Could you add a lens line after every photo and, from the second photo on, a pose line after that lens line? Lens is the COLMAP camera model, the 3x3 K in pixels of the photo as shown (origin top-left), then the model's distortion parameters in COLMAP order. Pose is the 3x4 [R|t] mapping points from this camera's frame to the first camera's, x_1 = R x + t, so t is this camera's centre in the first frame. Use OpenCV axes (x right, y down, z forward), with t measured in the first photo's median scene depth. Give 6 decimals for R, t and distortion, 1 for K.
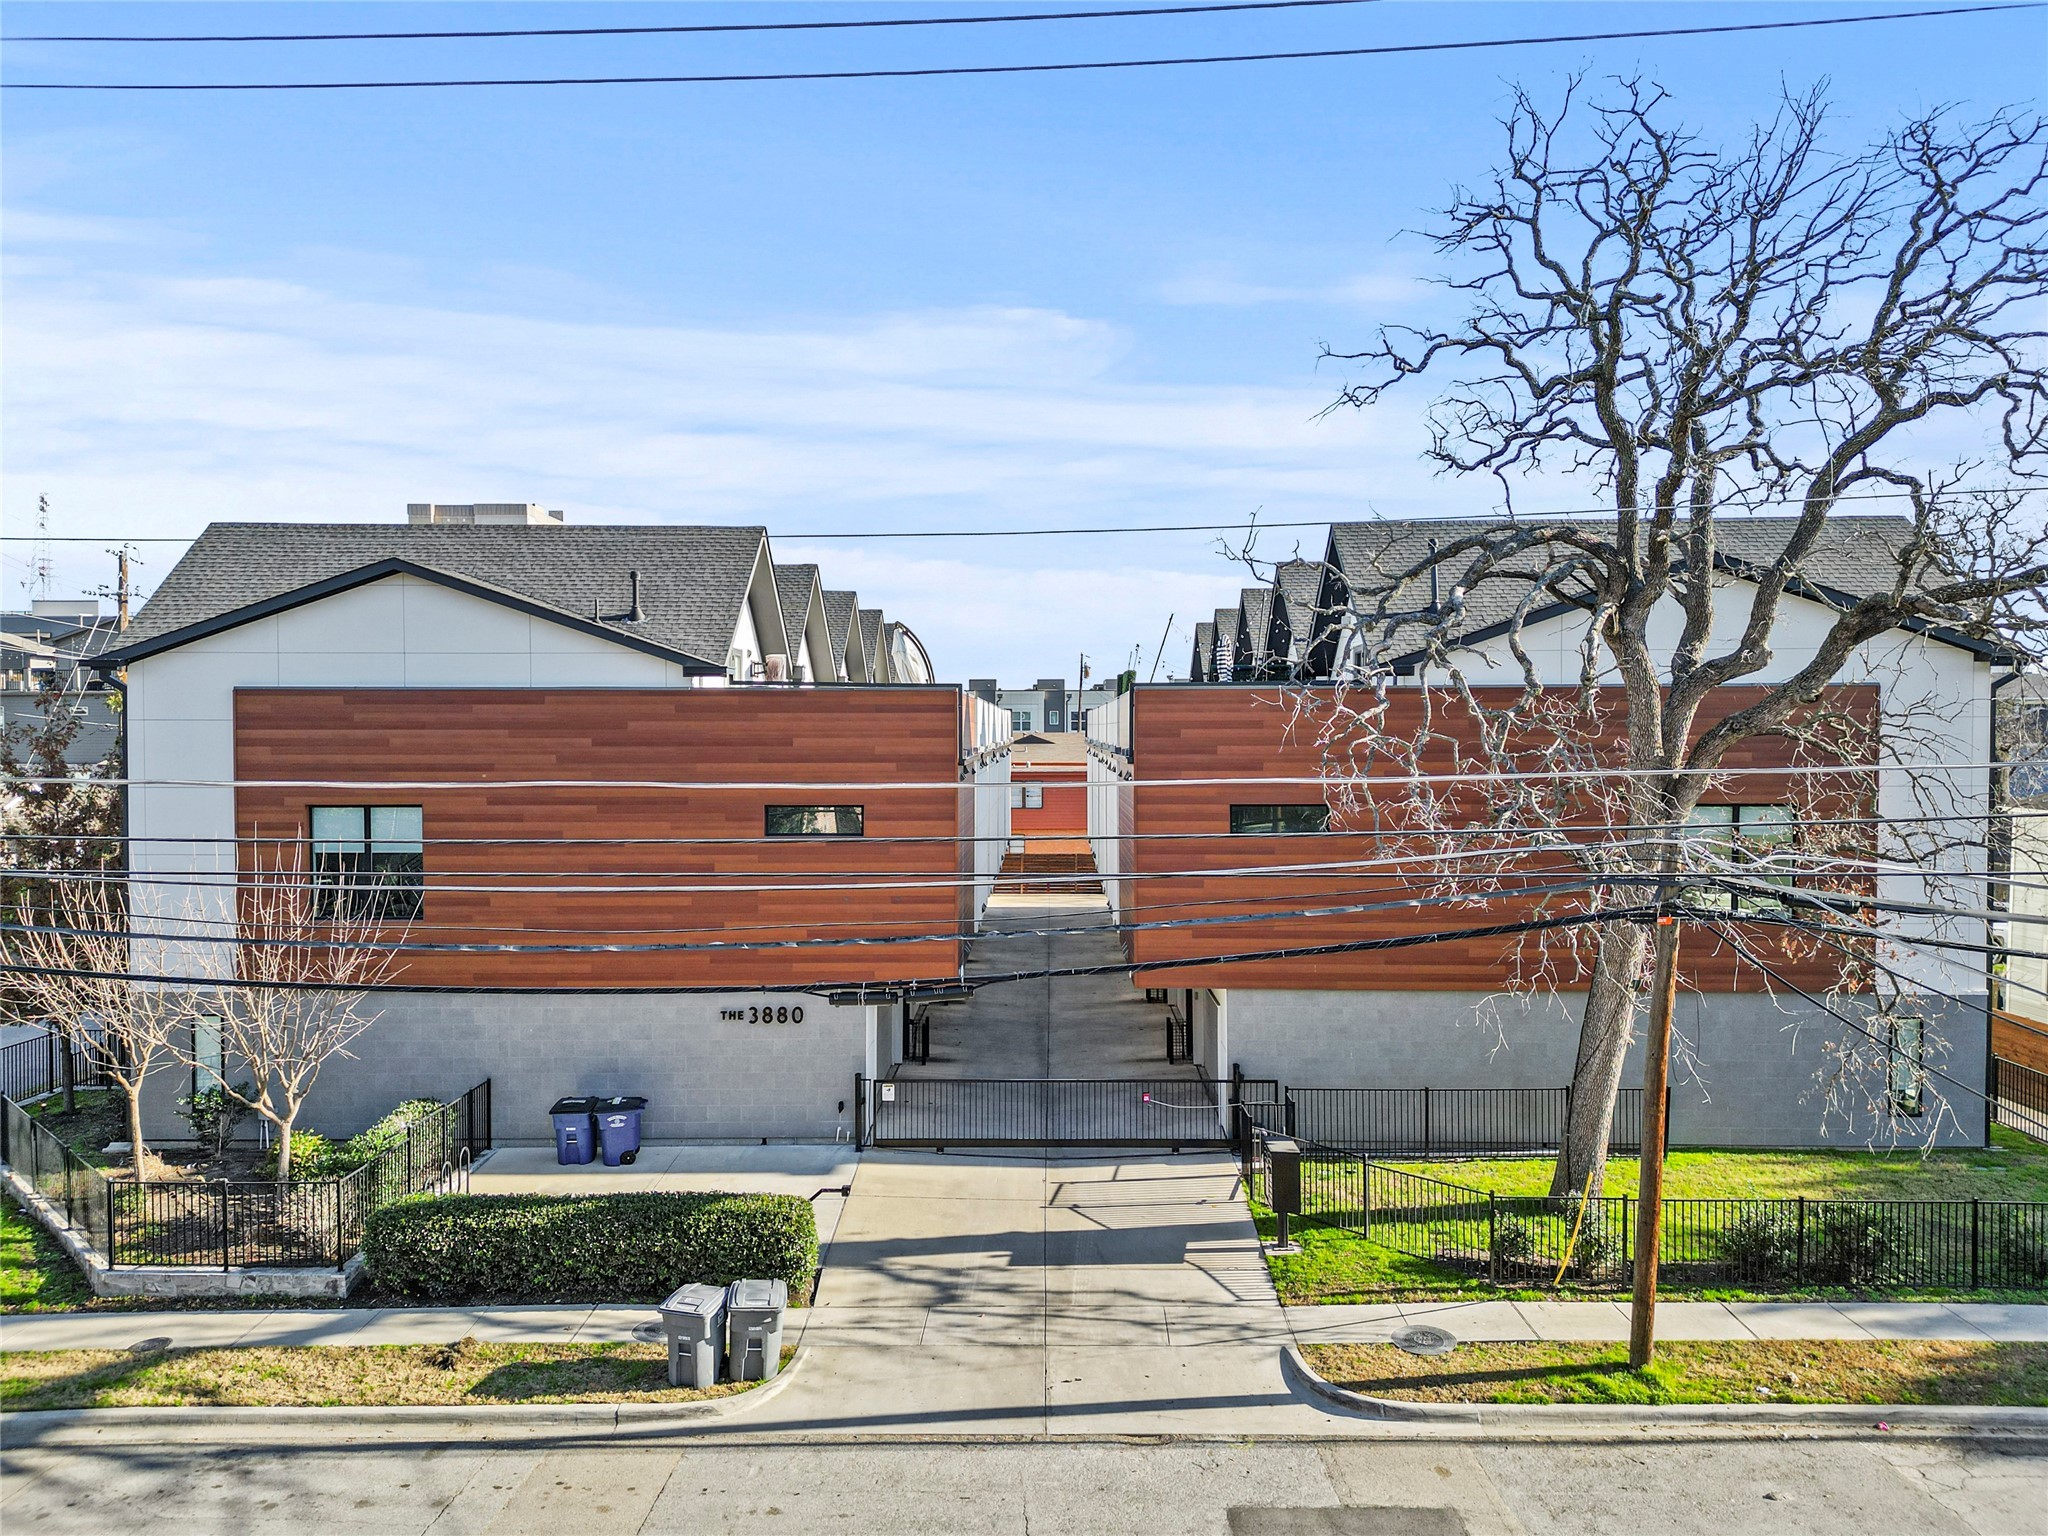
lens RADIAL K [[1456.4, 0, 1024.0], [0, 1456.4, 768.0], [0, 0, 1]] dist [0.000568, -0.001158]
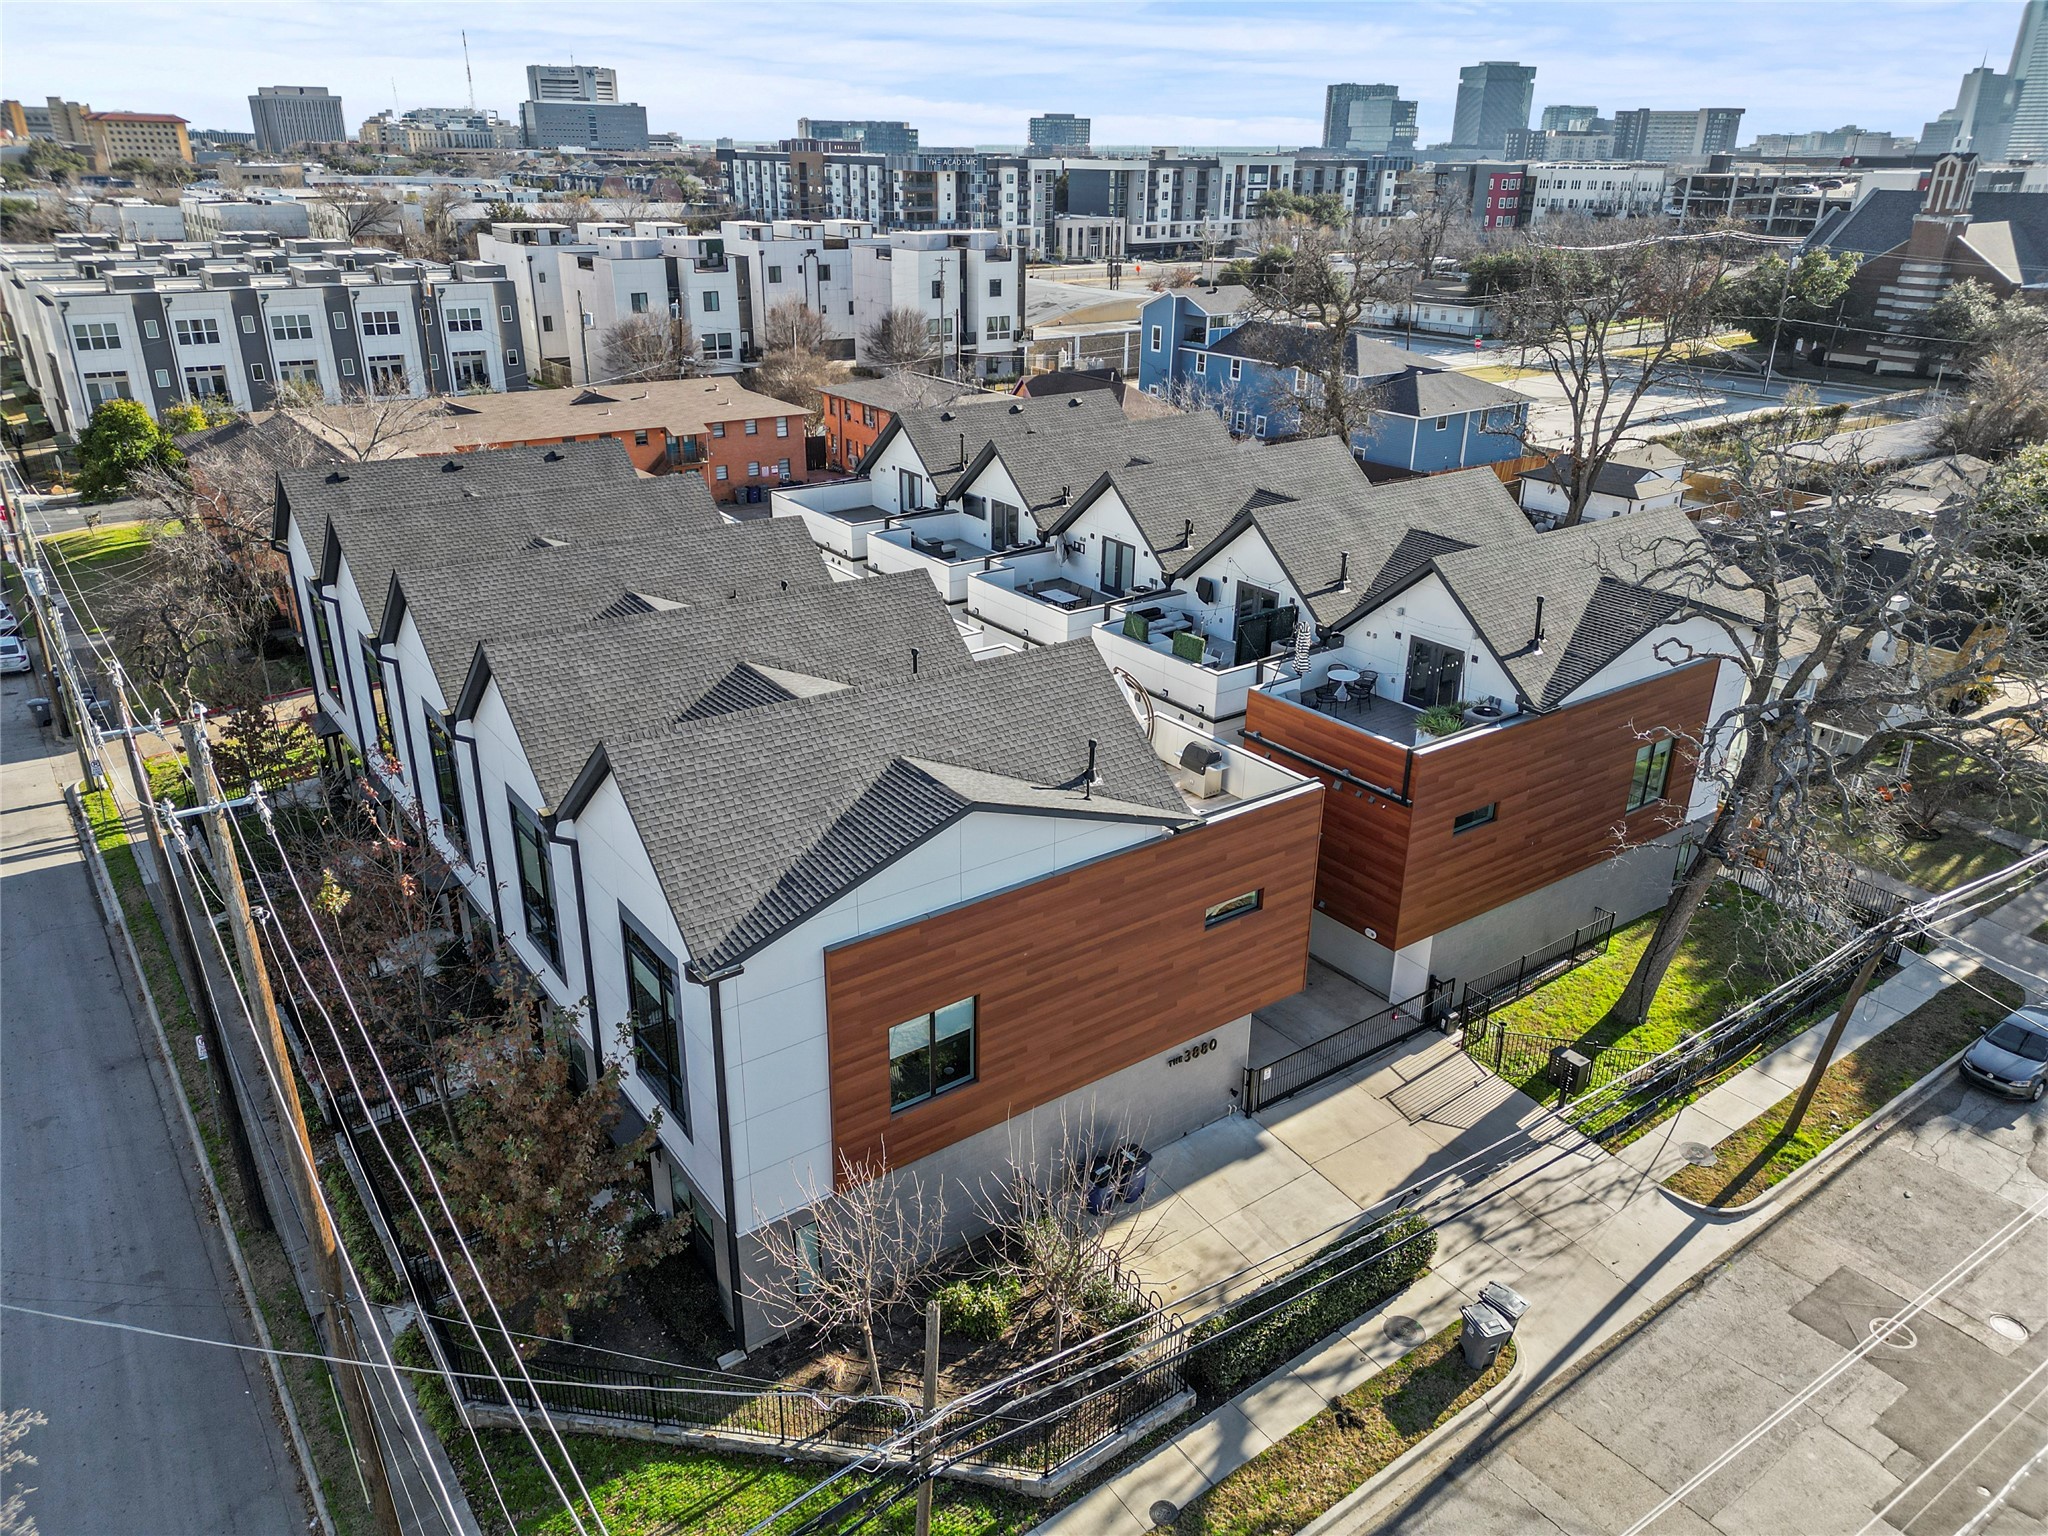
lens RADIAL K [[1456.4, 0, 1024.0], [0, 1456.4, 768.0], [0, 0, 1]] dist [0.000568, -0.001158]
pose [[0.806267, -0.224767, 0.547187, -1.170712], [0.011522, 0.930794, 0.365363, -0.658591], [-0.591440, -0.288275, 0.753058, 0.253922]]
